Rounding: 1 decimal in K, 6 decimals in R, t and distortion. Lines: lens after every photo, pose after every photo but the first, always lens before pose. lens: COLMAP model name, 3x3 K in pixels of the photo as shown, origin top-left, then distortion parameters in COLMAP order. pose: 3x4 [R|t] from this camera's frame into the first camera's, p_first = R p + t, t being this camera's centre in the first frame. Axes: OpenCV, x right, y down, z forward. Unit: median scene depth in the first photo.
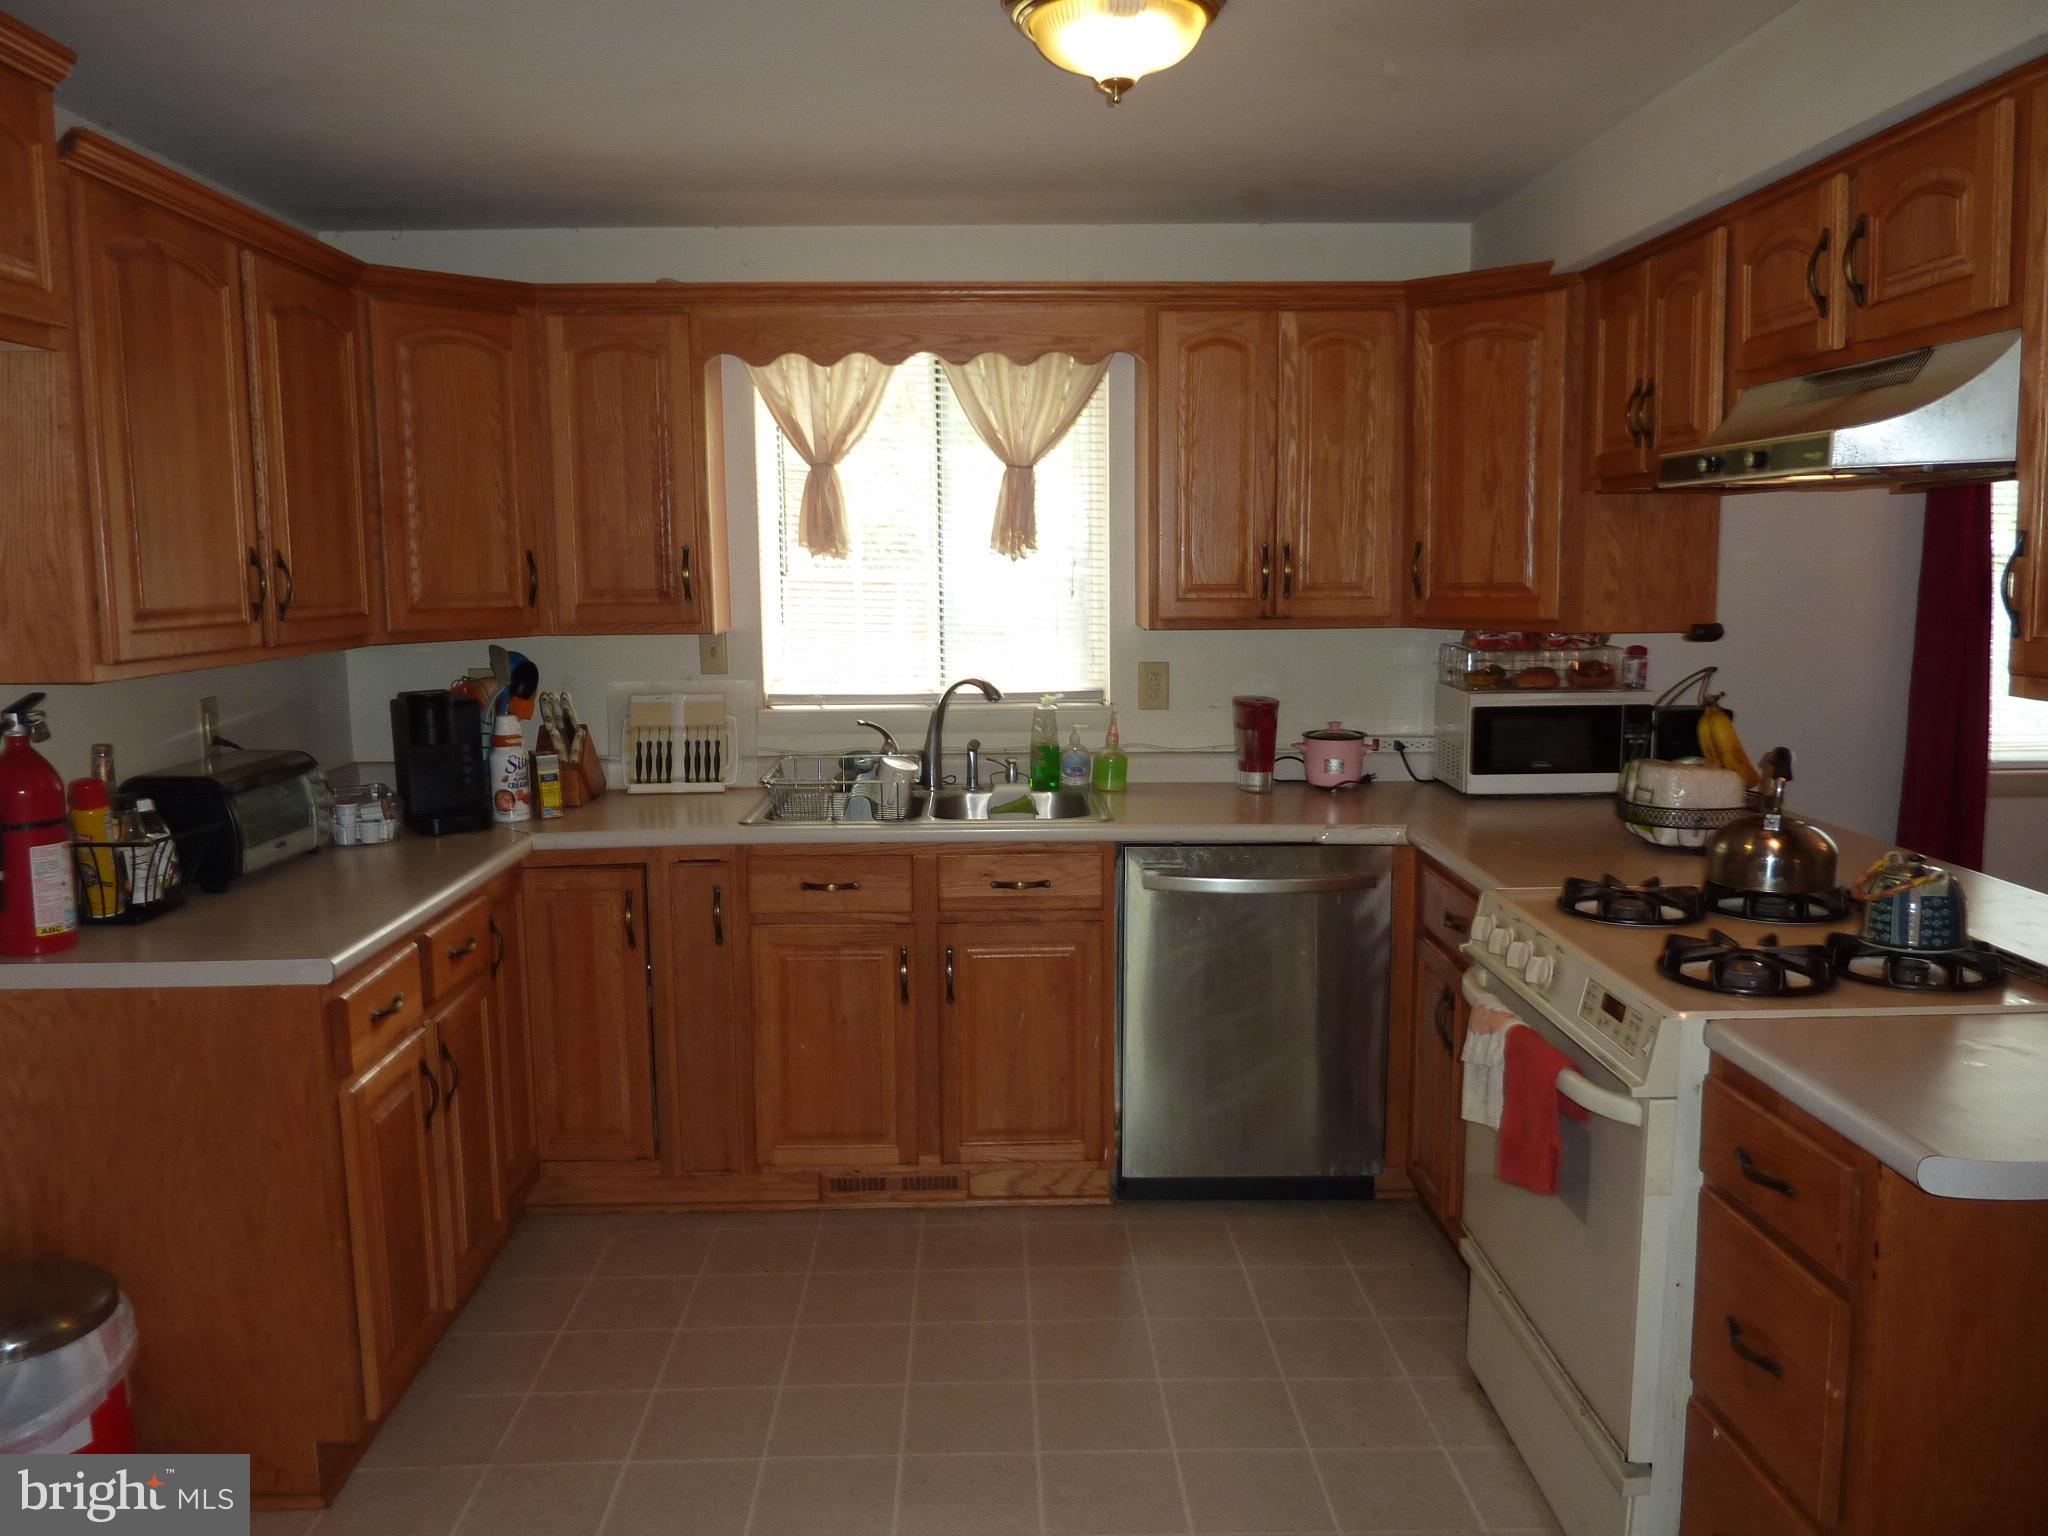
lens RADIAL K [[1524.1, 0, 1065.2], [0, 1524.1, 768.0], [0, 0, 1]] dist [-0.011132, -0.006655]
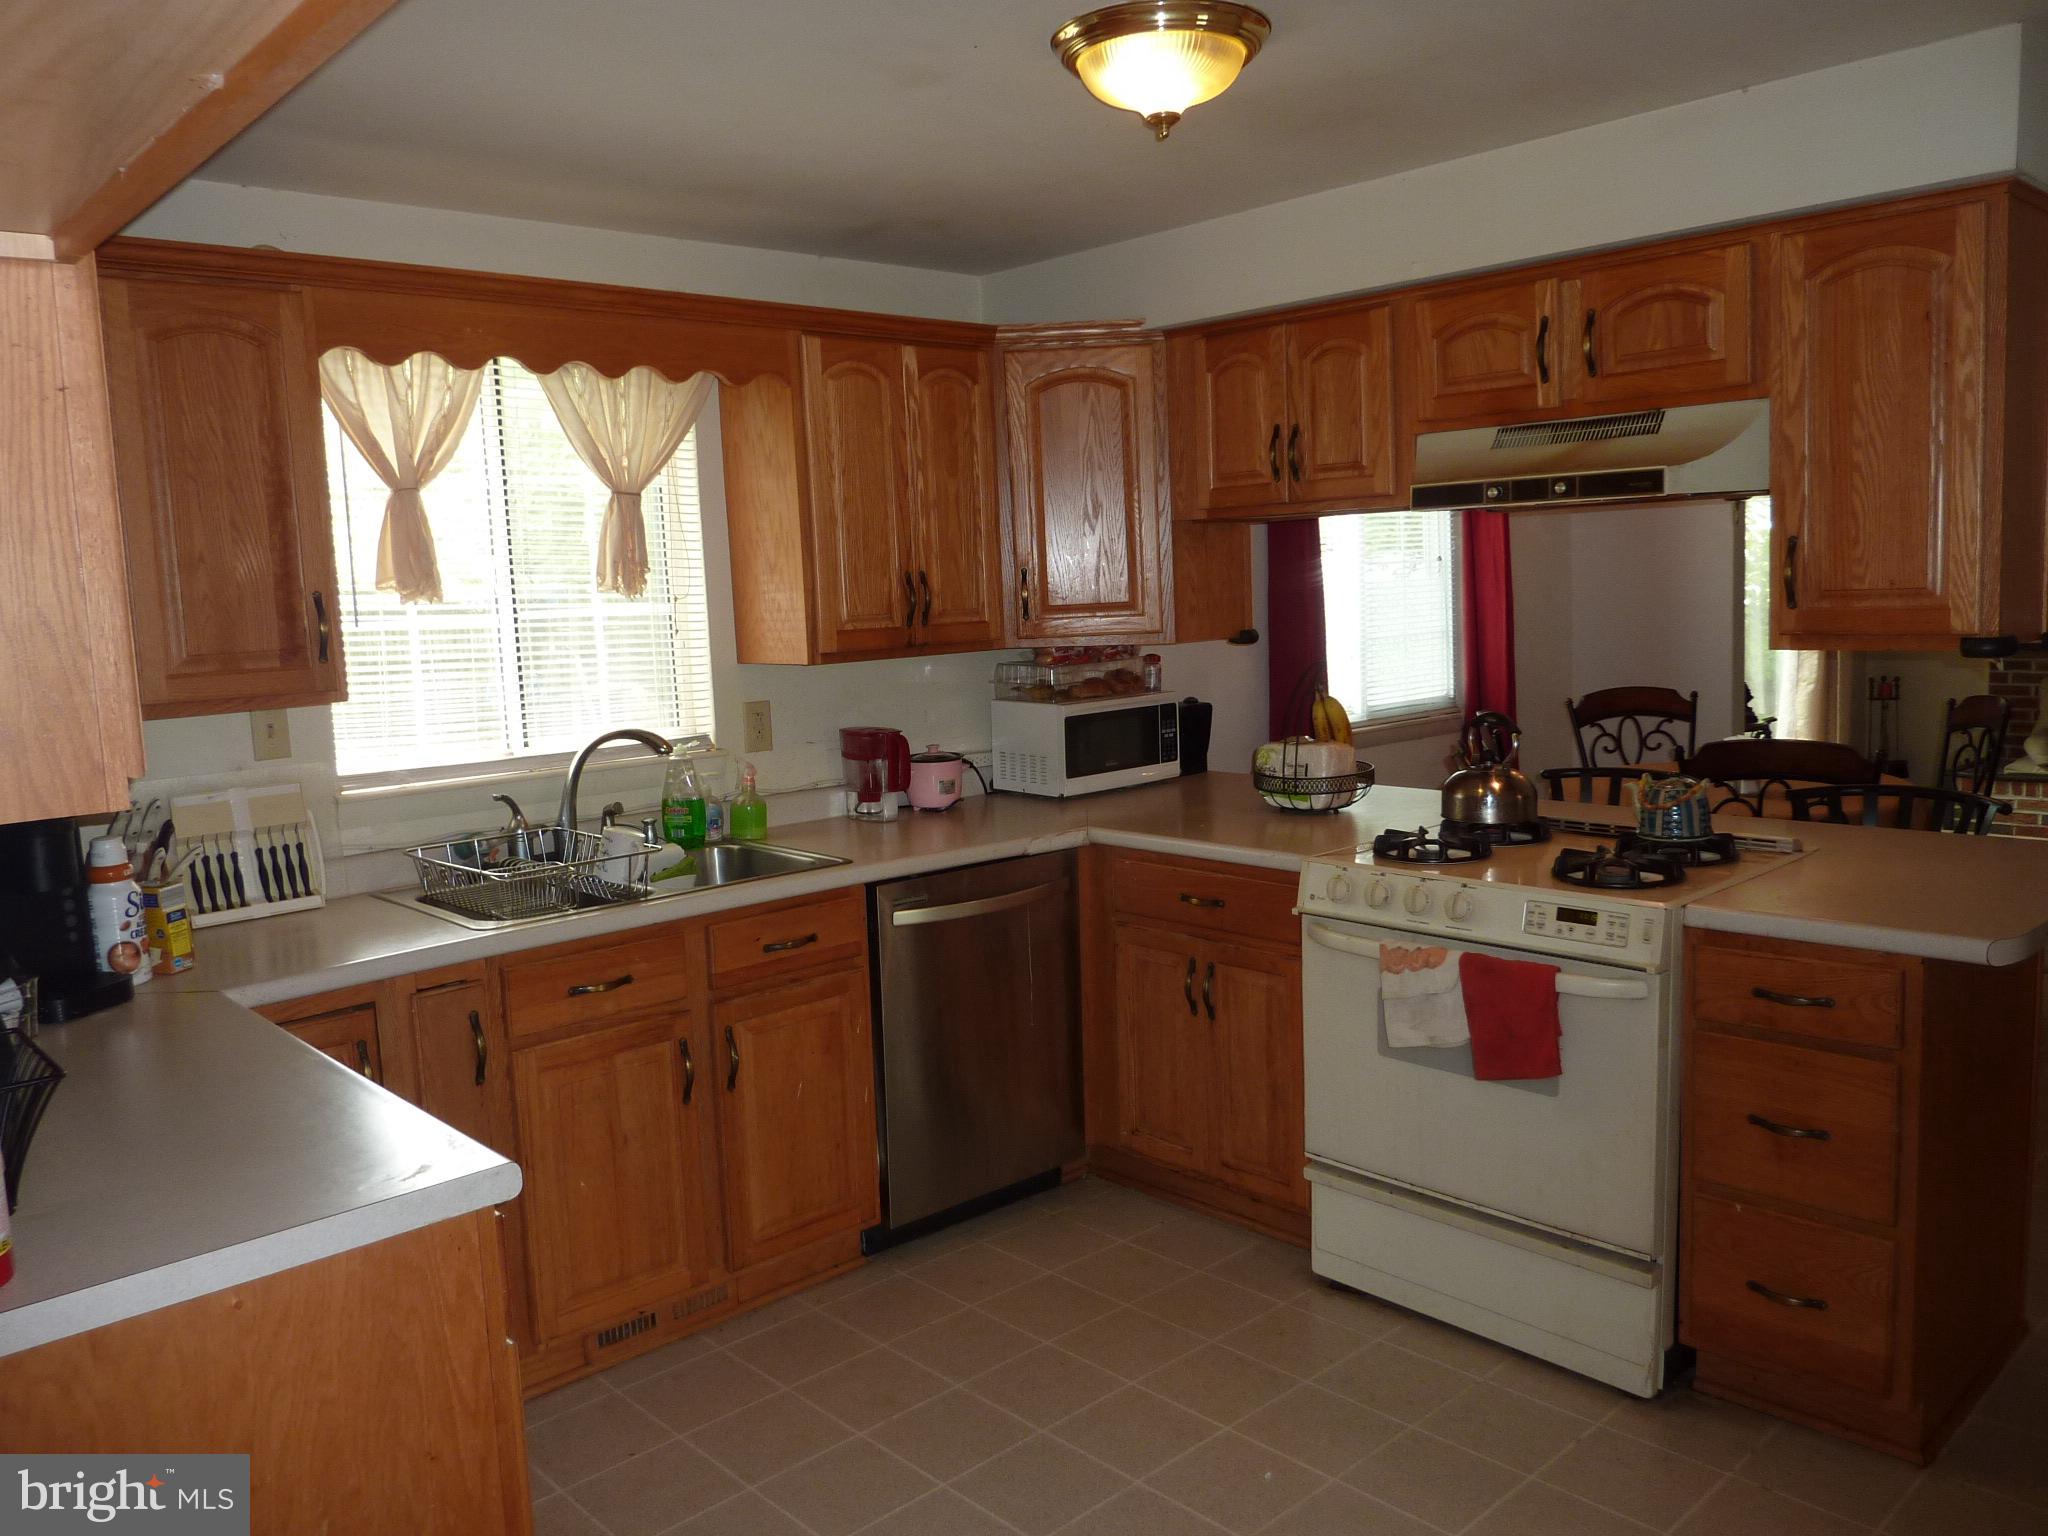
lens RADIAL K [[1540.5, 0, 1024.0], [0, 1540.5, 768.0], [0, 0, 1]] dist [0.016510, -0.075616]
pose [[0.757545, -0.102317, 0.644715, -0.464759], [0.119753, 0.992661, 0.016826, -0.025597], [-0.641705, 0.064459, 0.764238, 0.169779]]
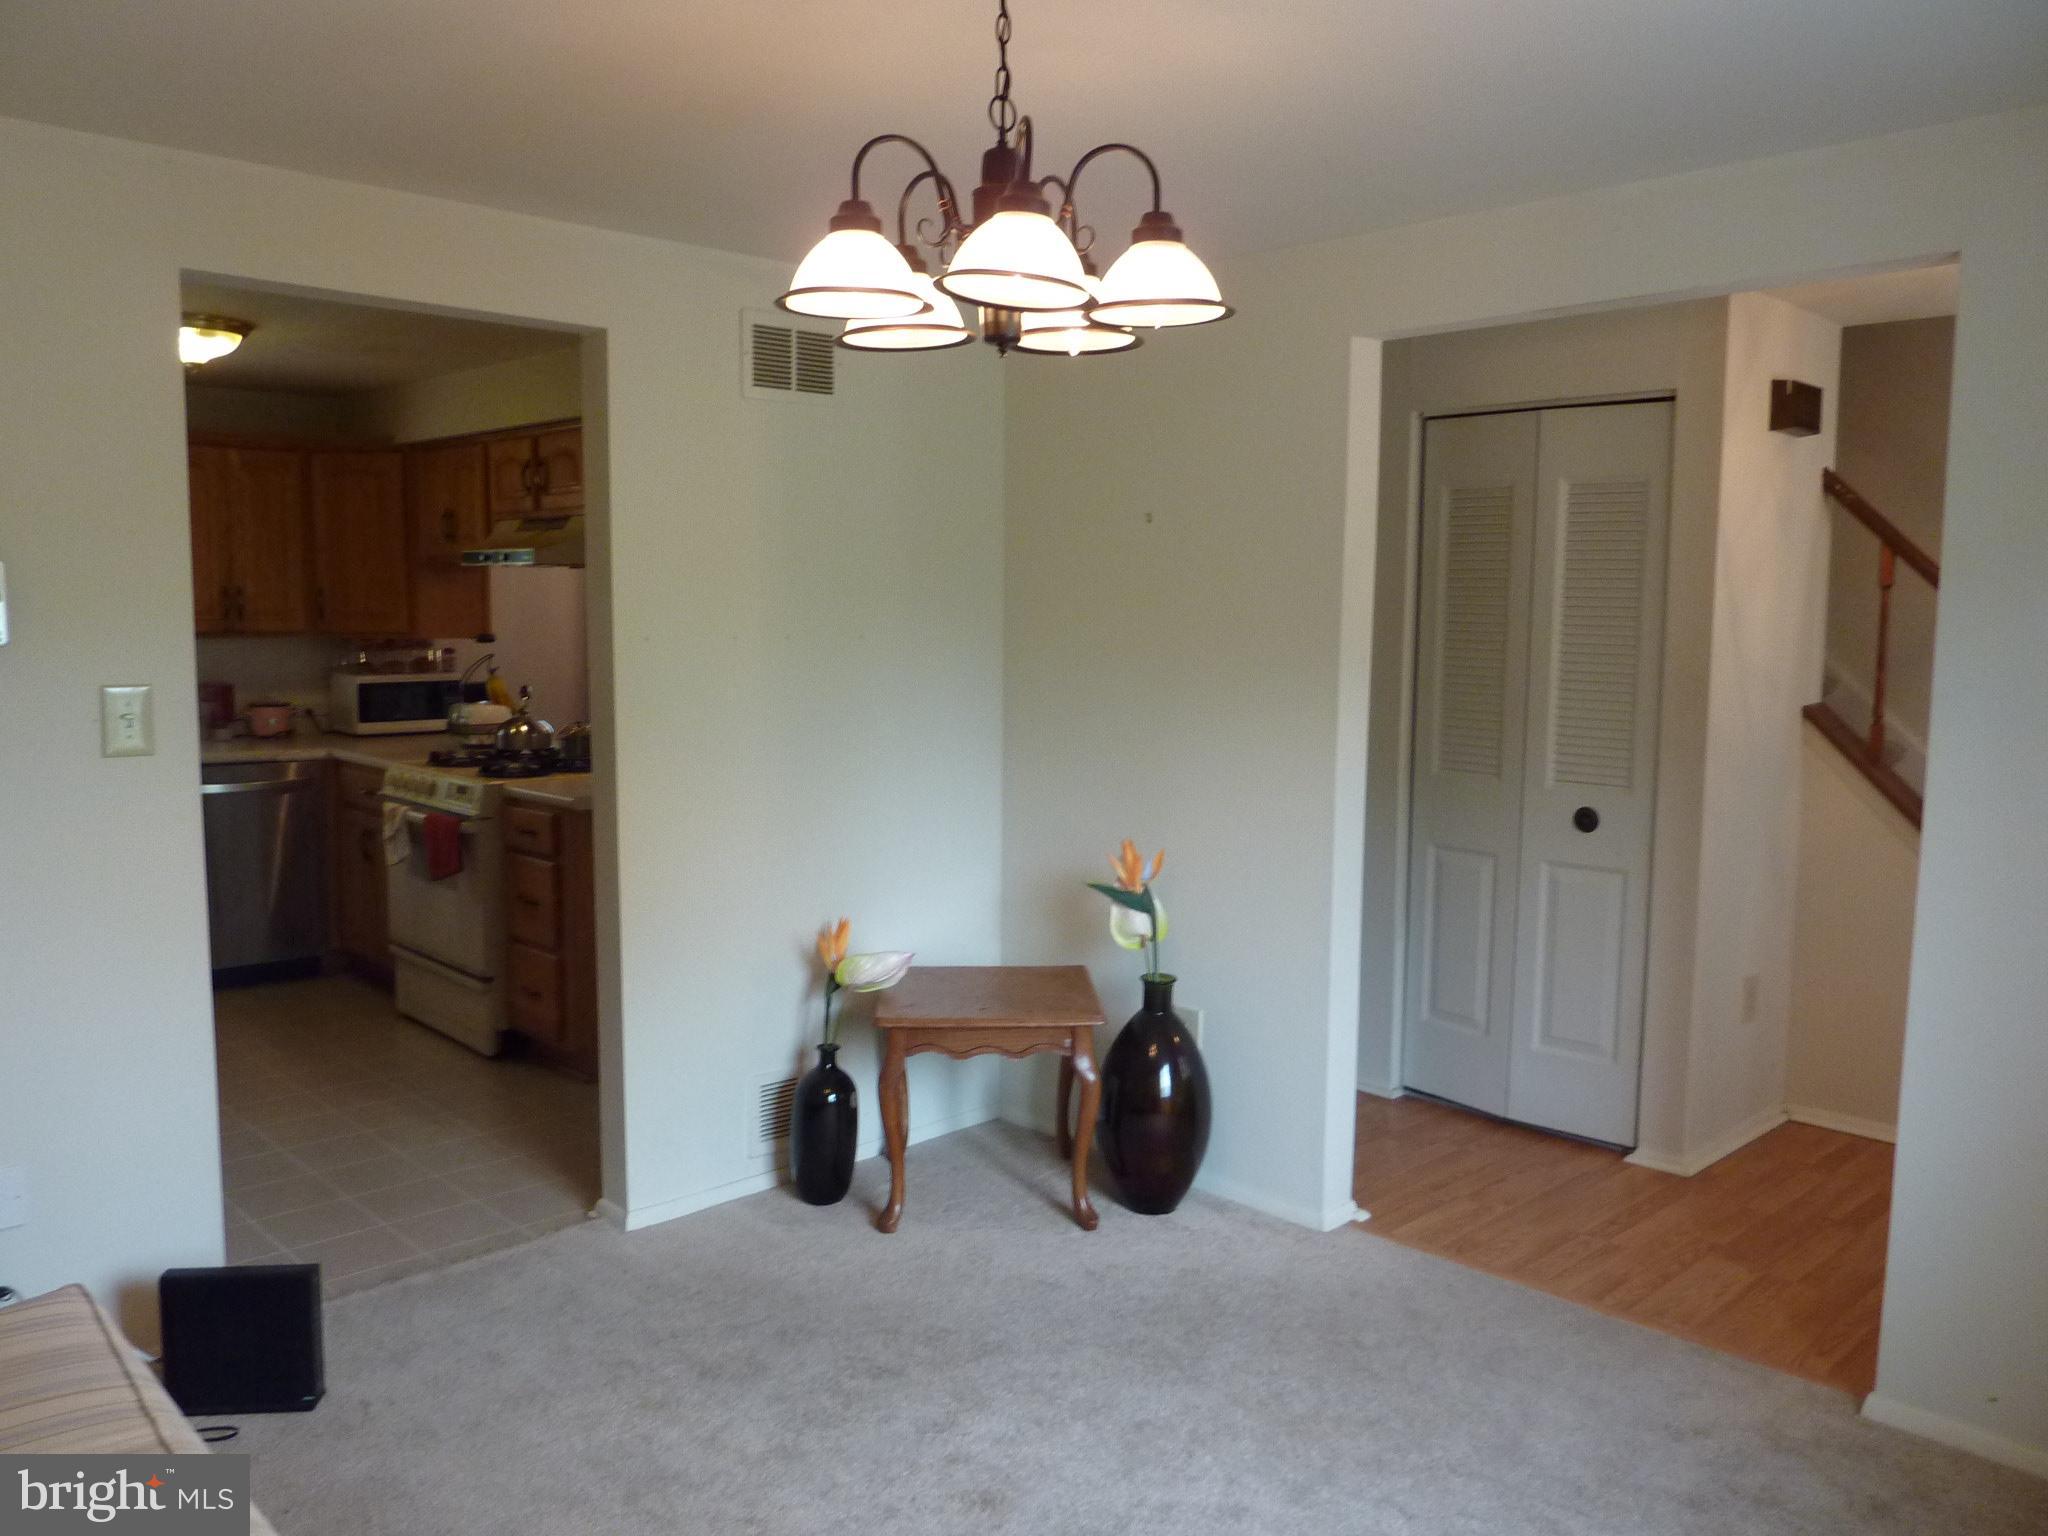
lens RADIAL K [[1551.5, 0, 1019.4], [0, 1551.5, 771.4], [0, 0, 1]] dist [-0.023187, 0.001926]
pose [[0.745061, -0.060195, 0.664274, -0.335159], [0.069726, 0.997492, 0.012184, 0.088837], [-0.663341, 0.037239, 0.747390, -0.782885]]
